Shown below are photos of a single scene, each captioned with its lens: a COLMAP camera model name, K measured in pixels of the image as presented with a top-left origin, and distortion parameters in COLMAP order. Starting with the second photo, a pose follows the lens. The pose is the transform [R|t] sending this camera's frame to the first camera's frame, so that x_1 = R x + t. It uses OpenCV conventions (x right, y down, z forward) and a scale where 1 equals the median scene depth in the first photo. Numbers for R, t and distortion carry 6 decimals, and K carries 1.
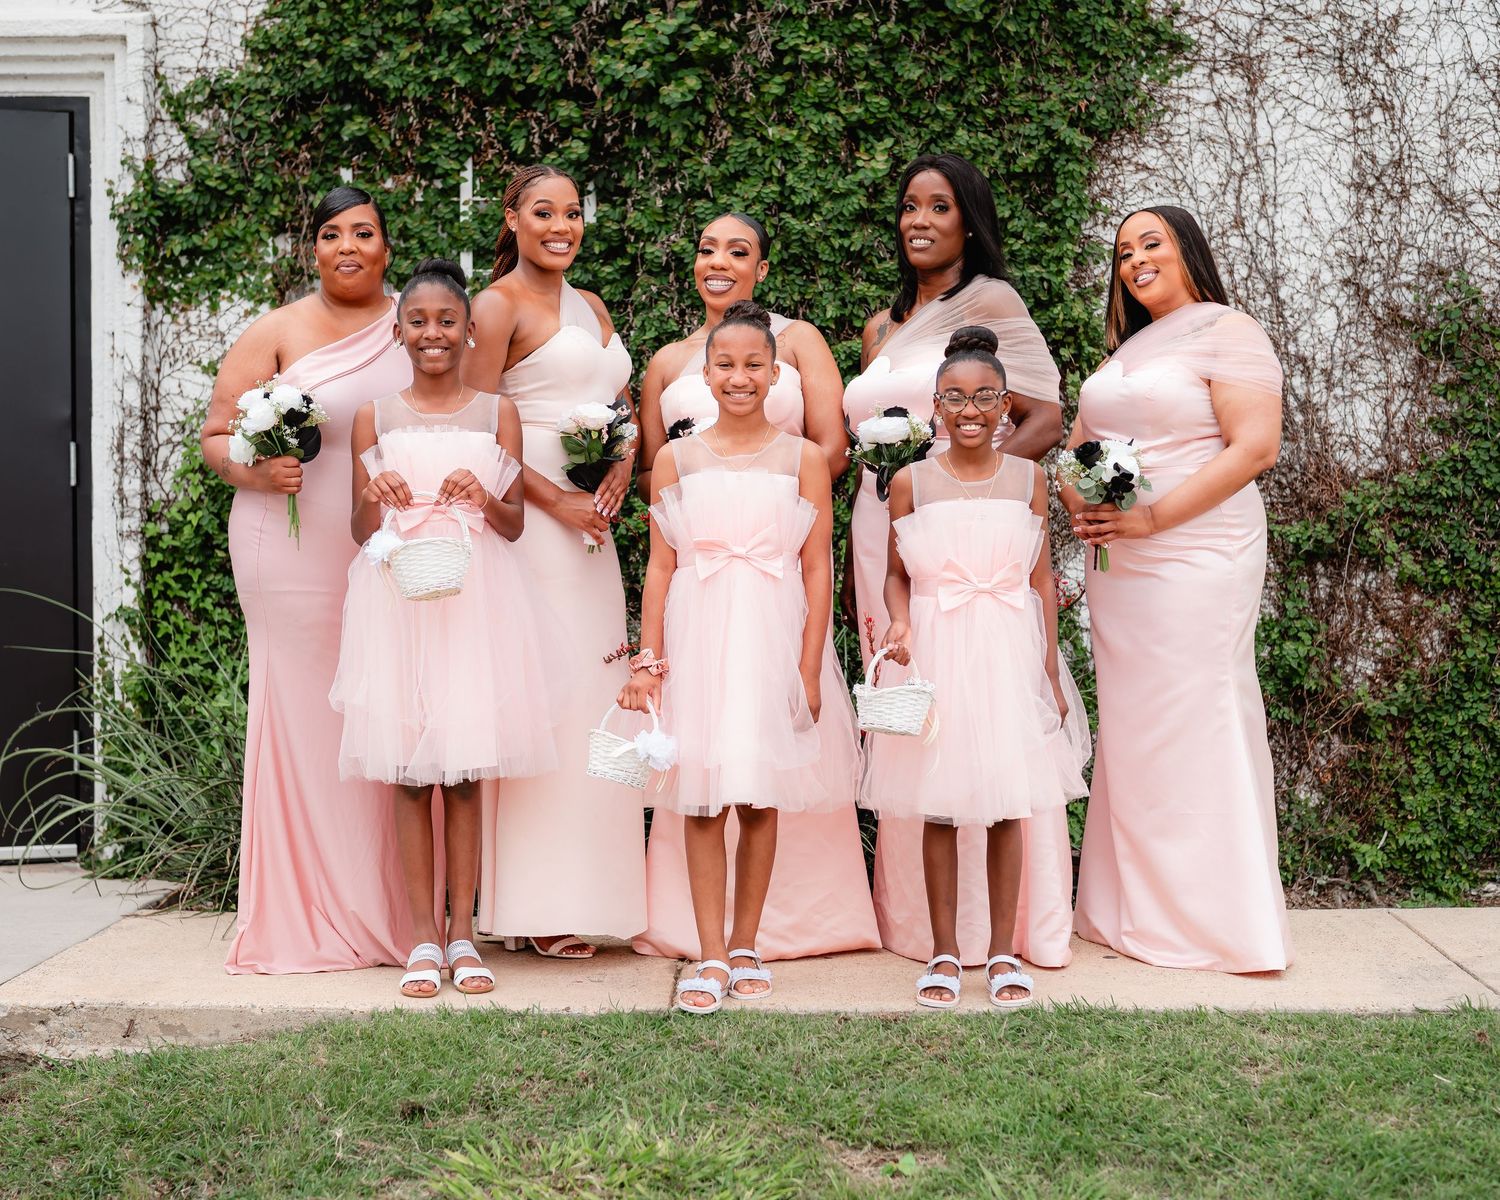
lens RADIAL K [[2488.6, 0, 688.1], [0, 2488.6, 576.1], [0, 0, 1]] dist [0.007590, 0.000000]
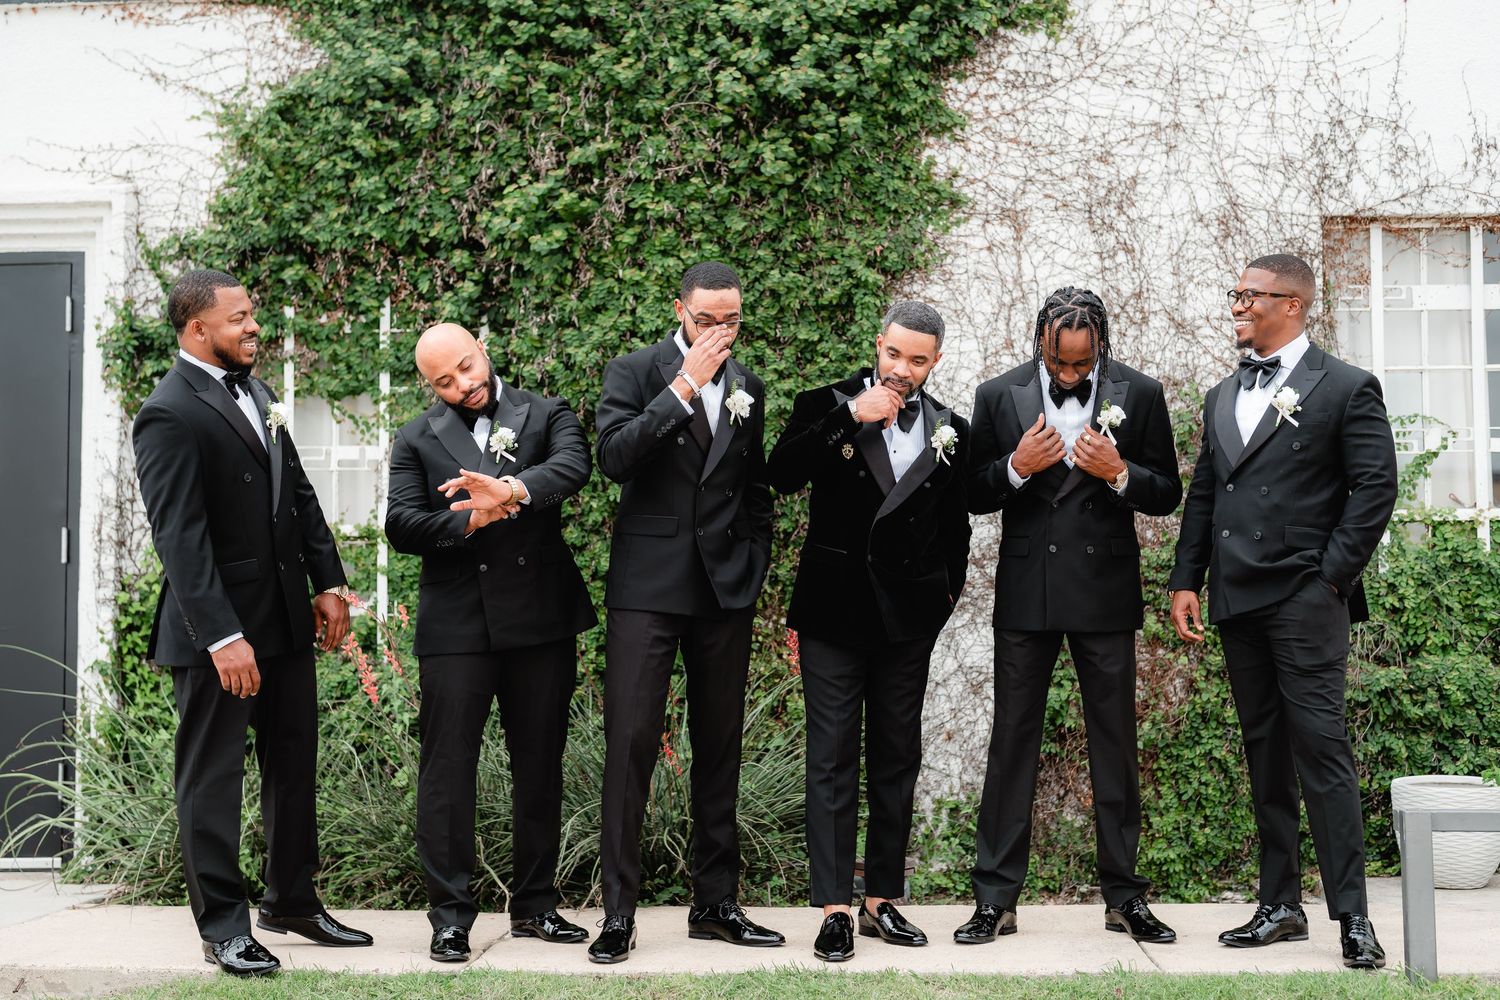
lens RADIAL K [[2098.7, 0, 732.0], [0, 2098.7, 522.7], [0, 0, 1]] dist [0.008516, 0.000000]
pose [[0.999297, -0.003742, -0.037311, 0.123786], [0.000517, 0.996288, -0.086086, 0.033930], [0.037495, 0.086007, 0.995589, -0.023083]]
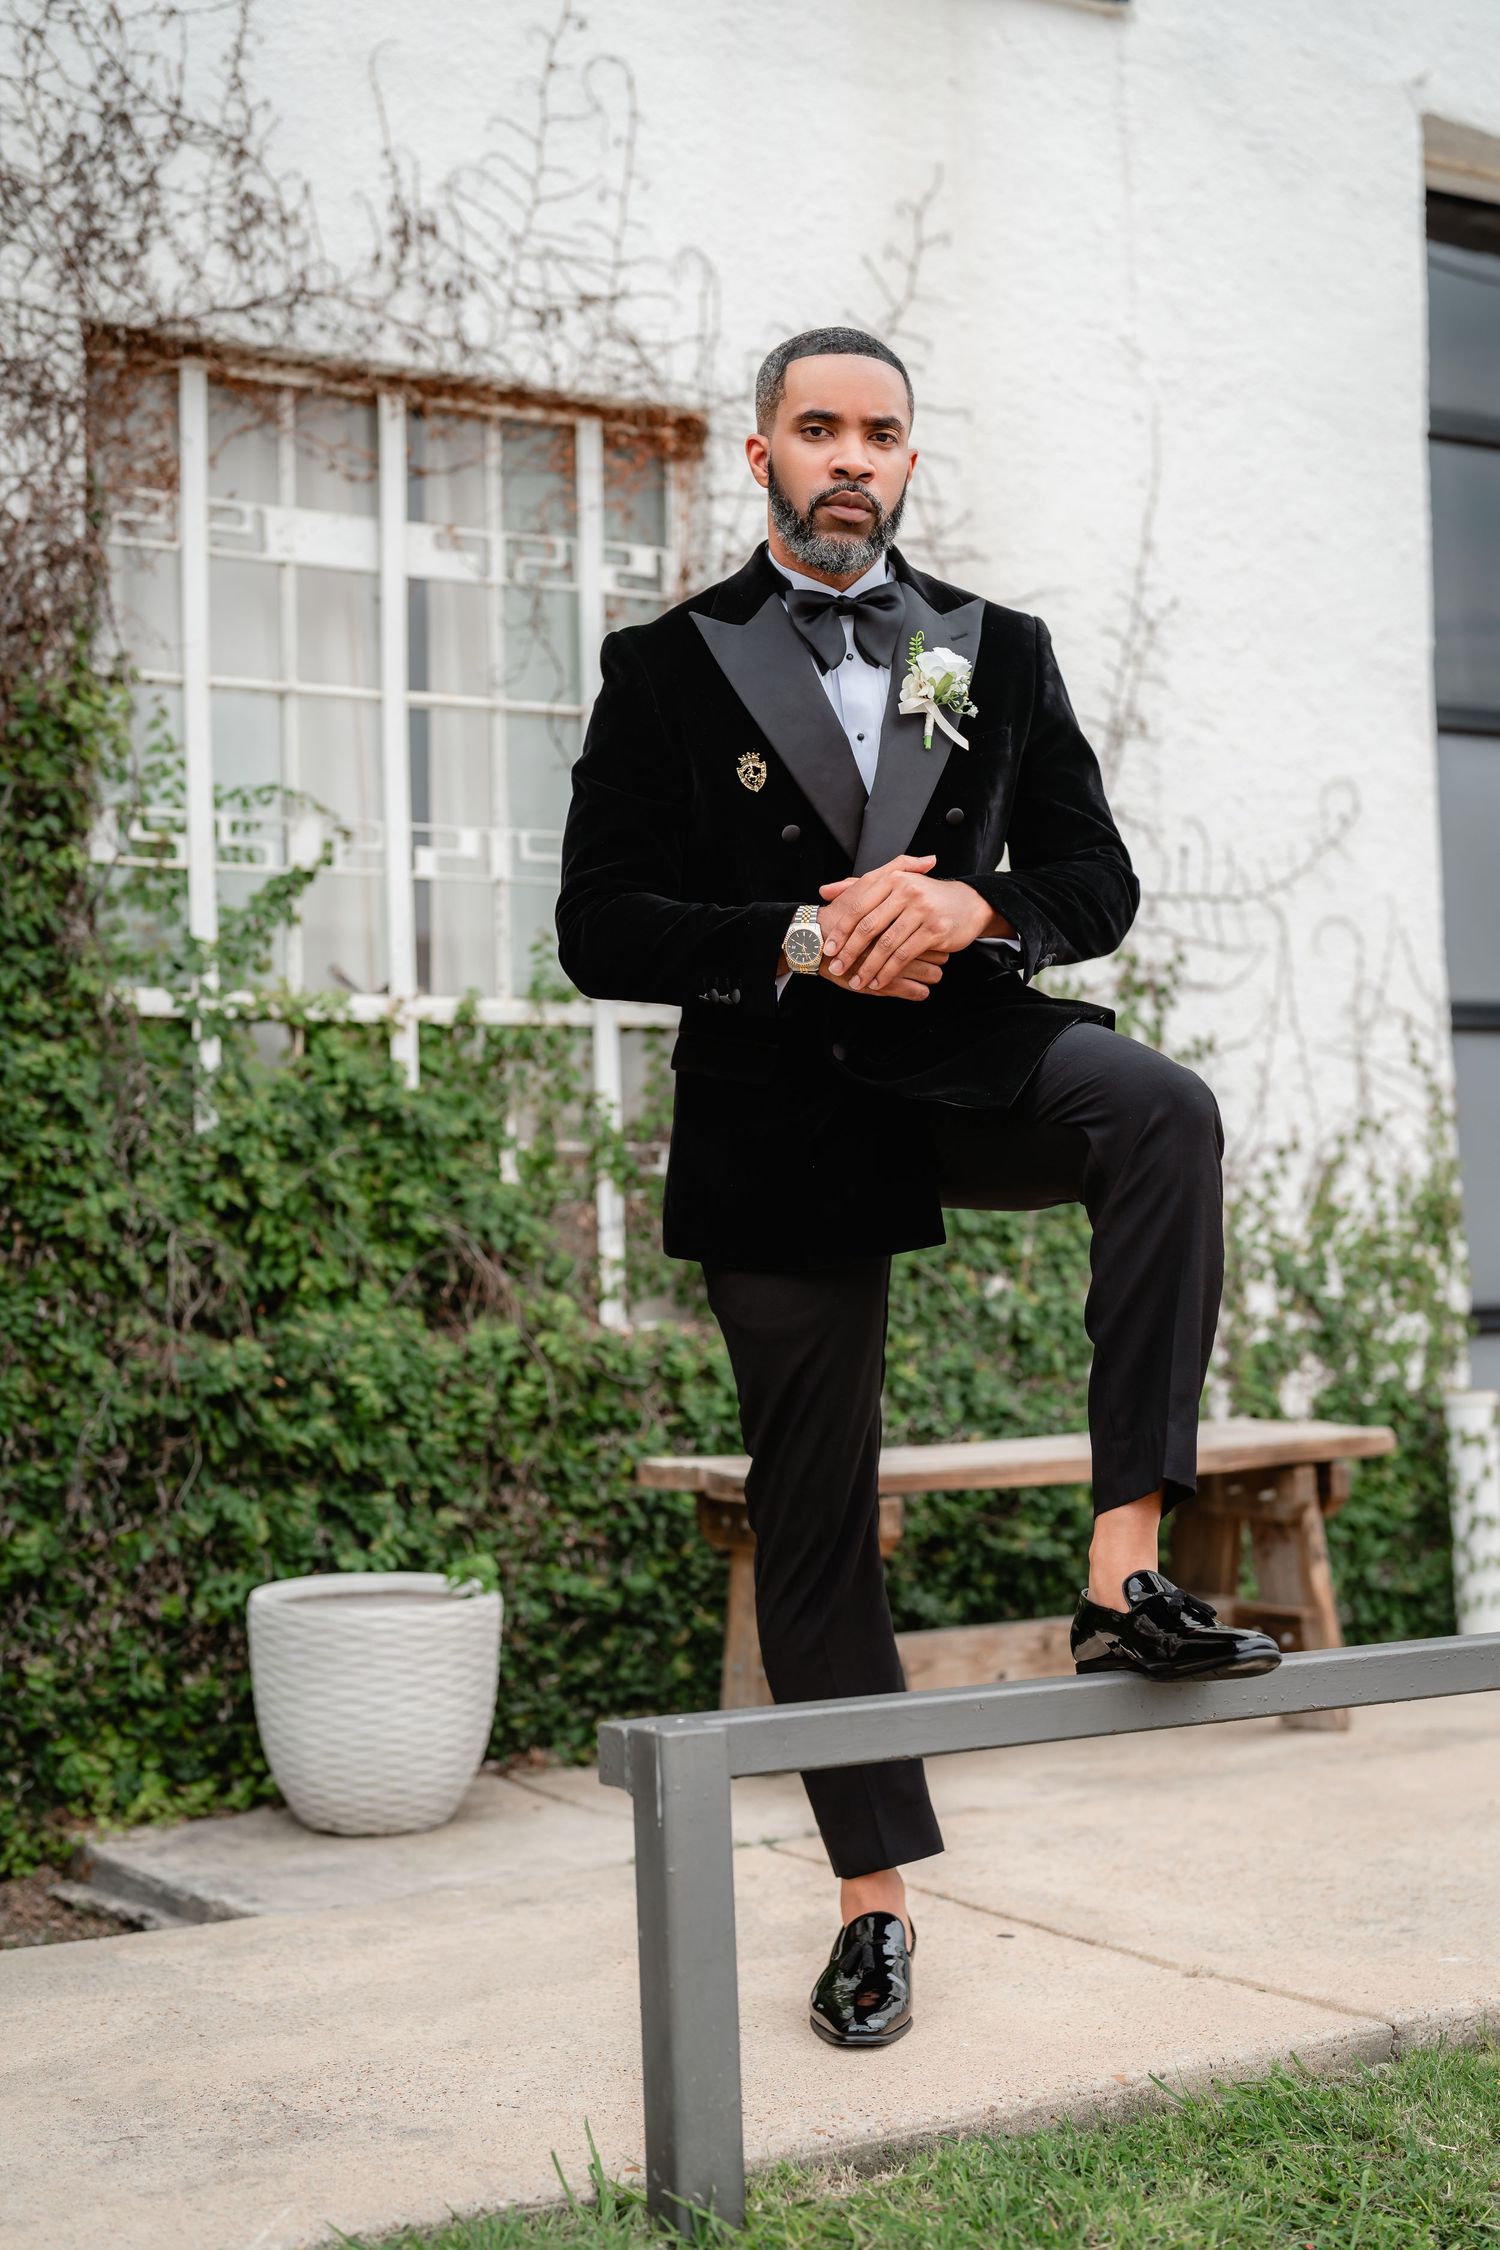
lens RADIAL K [[3148.0, 0, 755.7], [0, 3148.0, 1125.1], [0, 0, 1]] dist [0.008516, 0.000000]
pose [[0.844543, 0.011854, 0.535356, 0.135166], [0.038894, 0.995757, -0.083404, 0.031200], [-0.534073, 0.091260, 0.840498, 0.365579]]
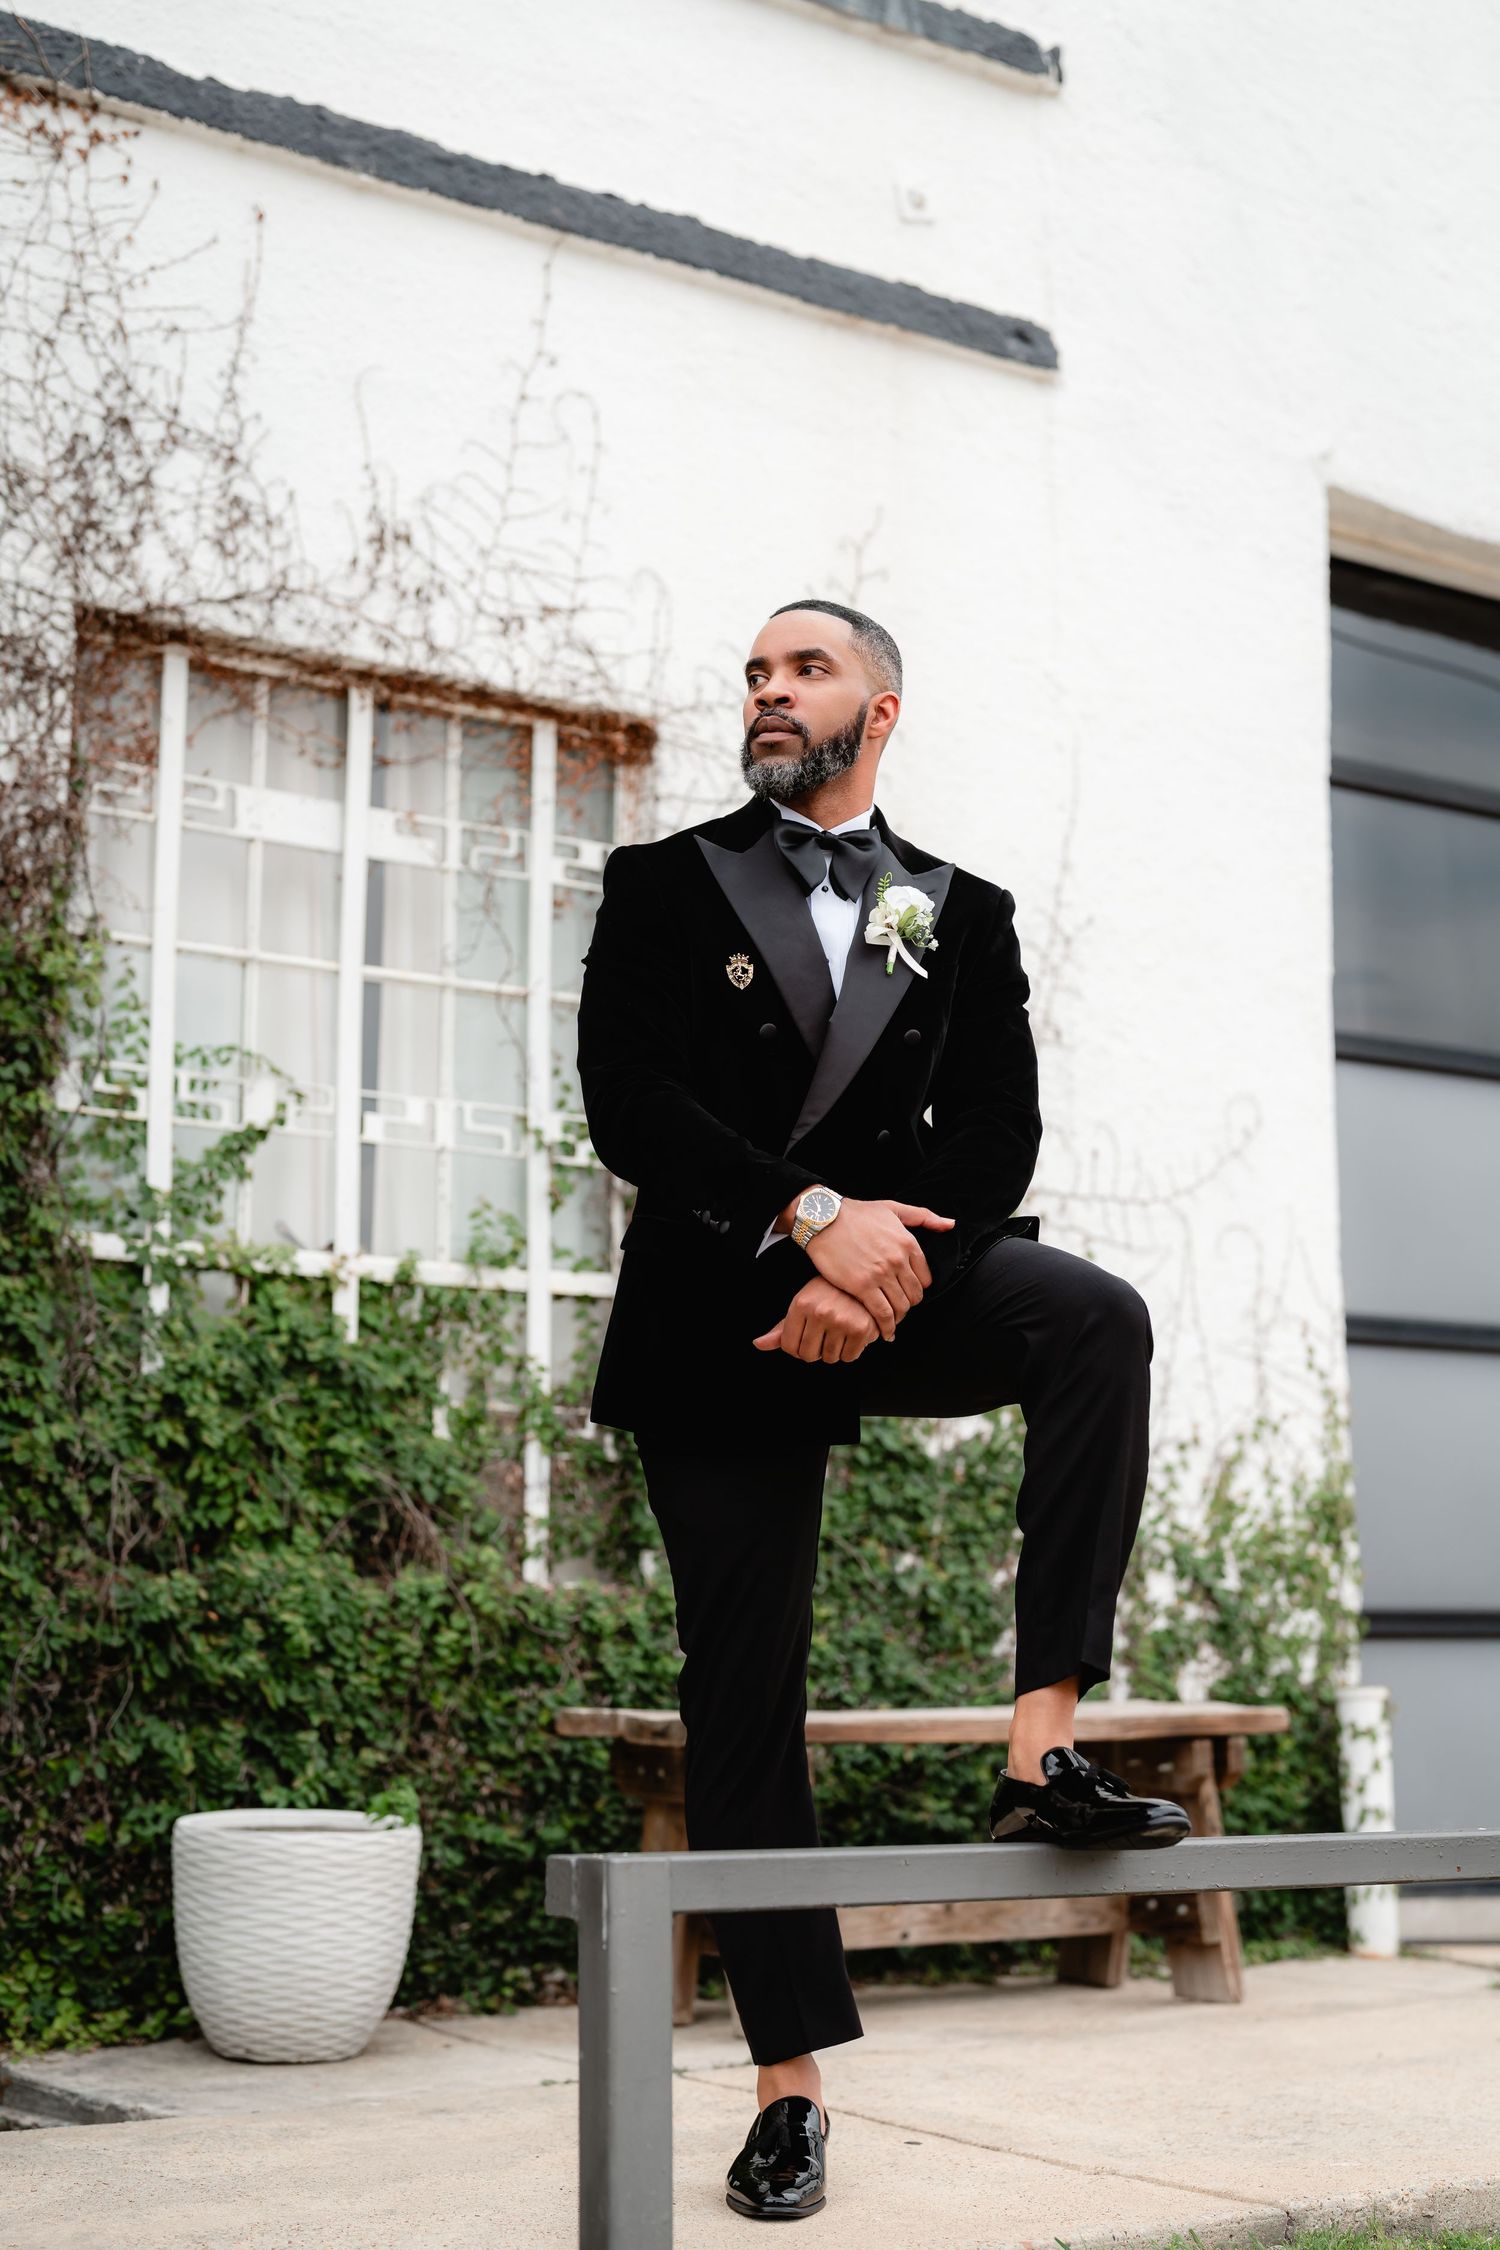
lens RADIAL K [[3148.0, 0, 761.1], [0, 3148.0, 1149.4], [0, 0, 1]] dist [0.008516, 0.000000]
pose [[0.823151, 0.100809, 0.558803, 0.112851], [0.011031, 0.981090, -0.193239, 0.059930], [-0.567716, 0.165229, 0.806473, 0.347936]]
